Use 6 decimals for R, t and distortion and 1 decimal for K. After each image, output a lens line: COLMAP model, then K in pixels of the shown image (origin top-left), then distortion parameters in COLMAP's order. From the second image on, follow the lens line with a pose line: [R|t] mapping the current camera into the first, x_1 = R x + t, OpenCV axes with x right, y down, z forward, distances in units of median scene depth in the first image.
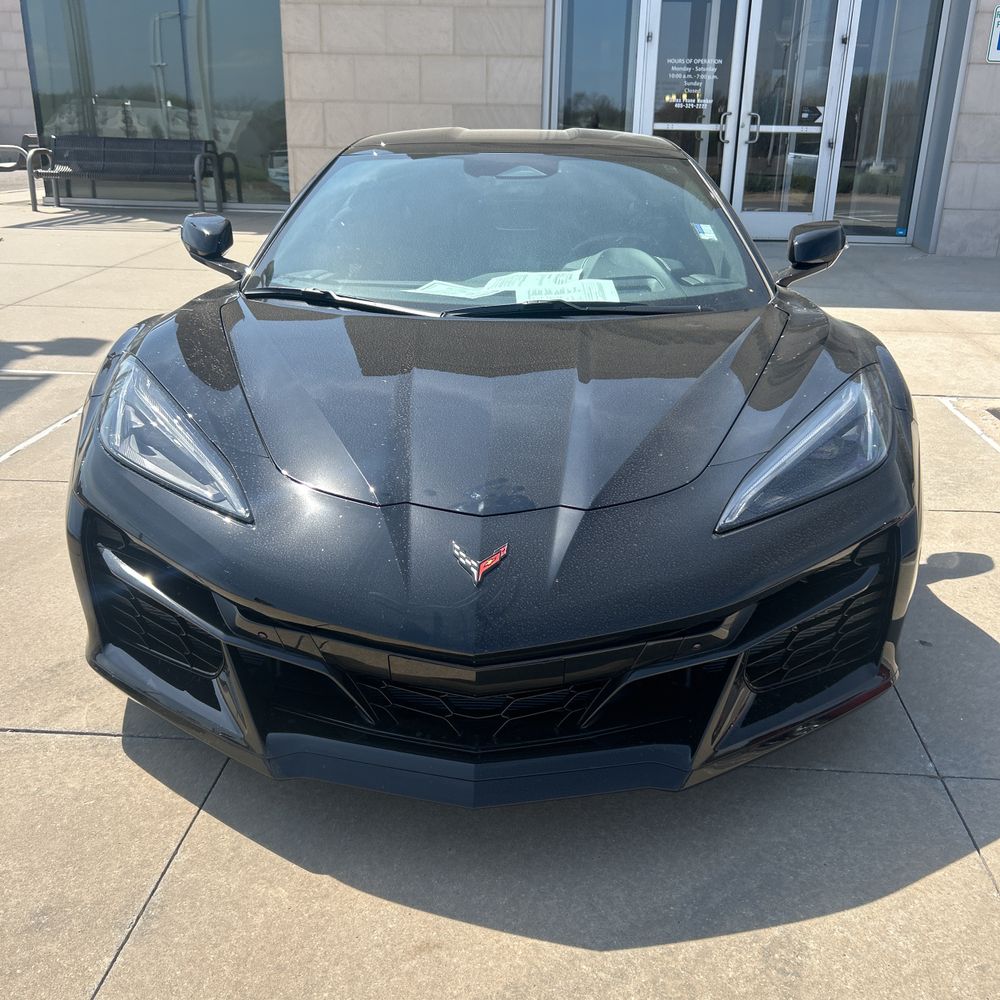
lens RADIAL K [[999.1, 0, 515.7], [0, 999.1, 499.5], [0, 0, 1]] dist [0.032515, -0.030555]
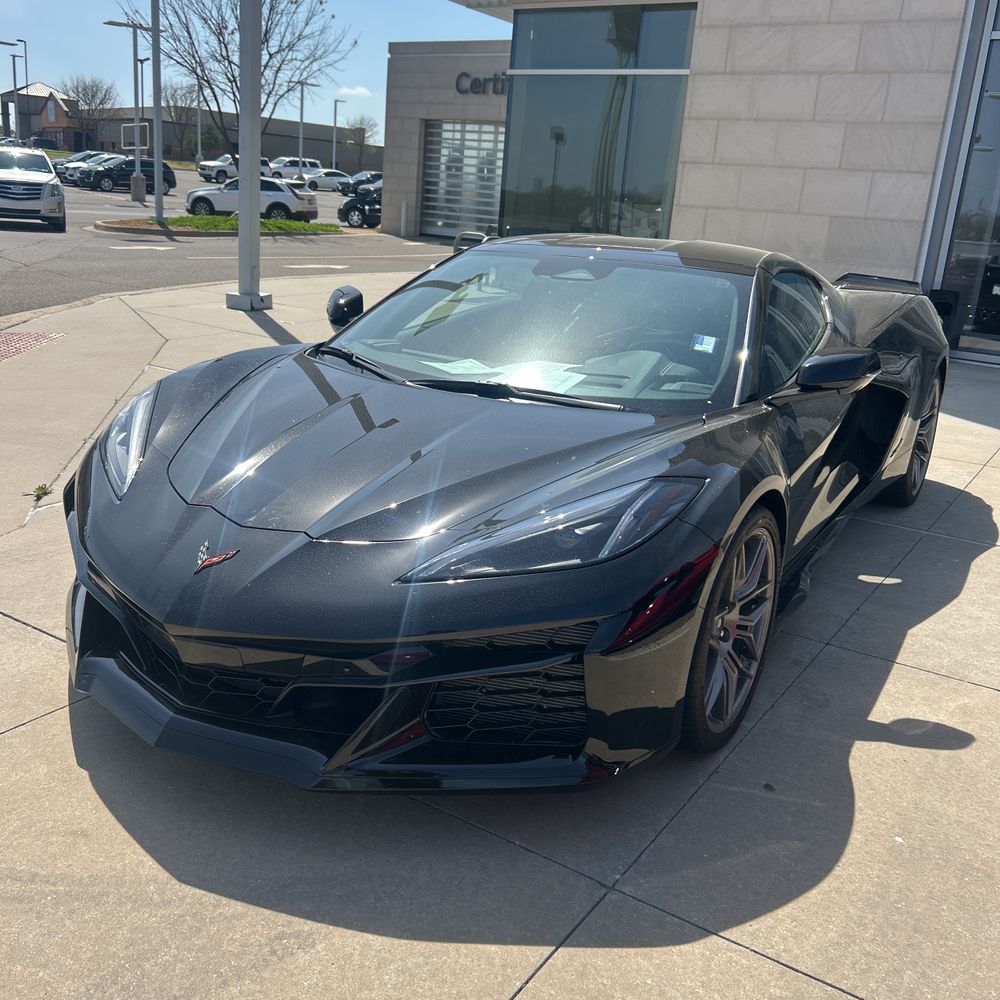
lens RADIAL K [[1013.6, 0, 505.7], [0, 1013.6, 499.3], [0, 0, 1]] dist [0.013289, -0.017285]
pose [[0.872798, 0.177896, -0.454506, 0.478437], [-0.220375, 0.974521, -0.041758, -0.021243], [0.435497, 0.136608, 0.889764, 0.007065]]
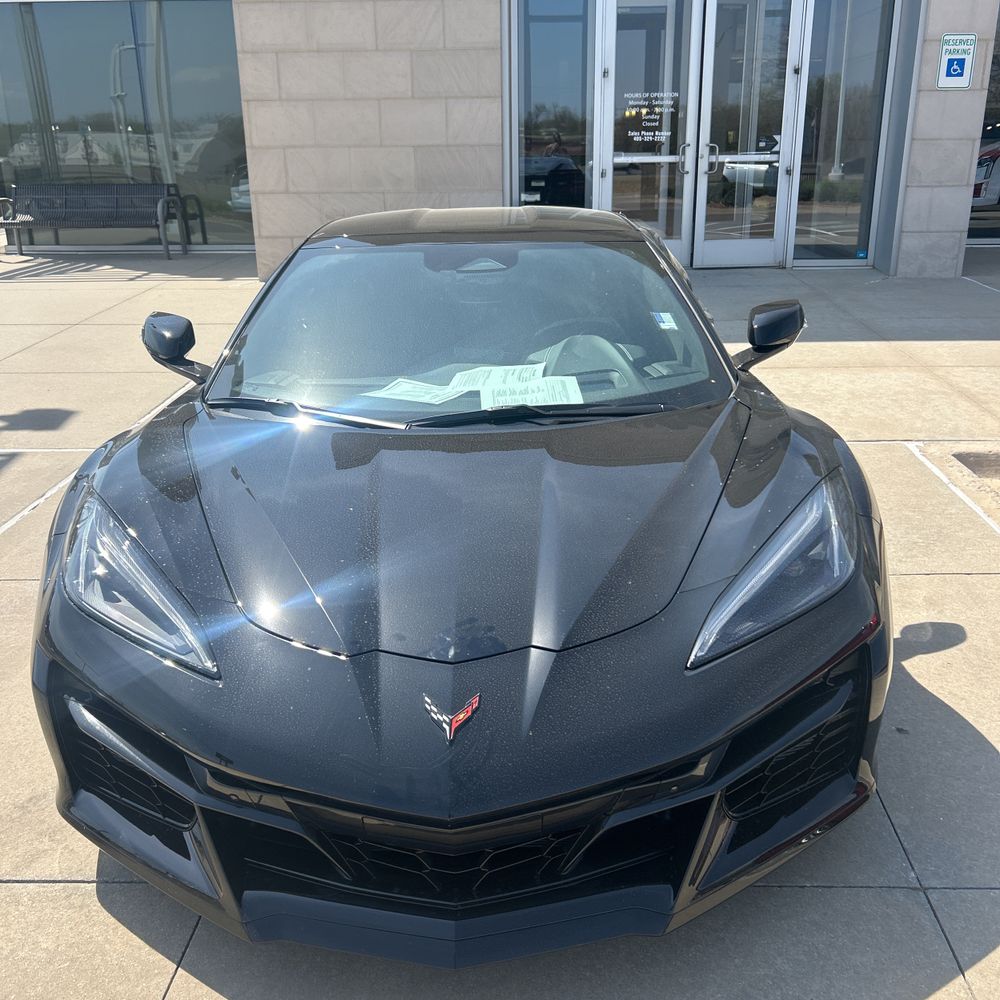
lens RADIAL K [[1000.2, 0, 516.7], [0, 1000.2, 489.5], [0, 0, 1]] dist [0.021596, -0.009241]
pose [[0.998848, -0.042142, 0.022945, 0.008448], [0.042577, 0.998916, -0.018800, -0.078606], [-0.022128, 0.019755, 0.999560, 0.000518]]
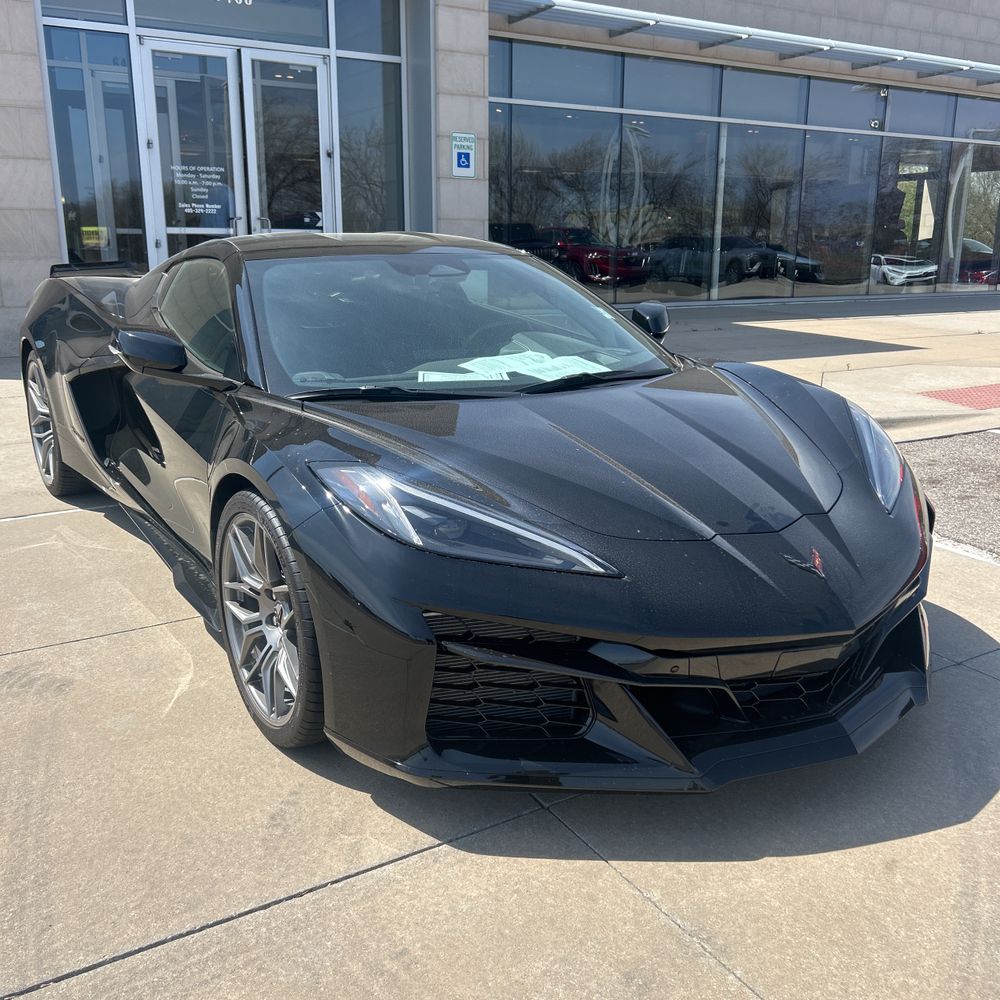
lens RADIAL K [[1008.0, 0, 500.0], [0, 1008.0, 500.0], [0, 0, 1]] dist [0.021277, 0.002977]
pose [[0.812843, -0.161359, 0.559687, -0.612621], [0.213440, 0.976542, -0.028443, -0.035737], [-0.541969, 0.142579, 0.828216, 0.084705]]
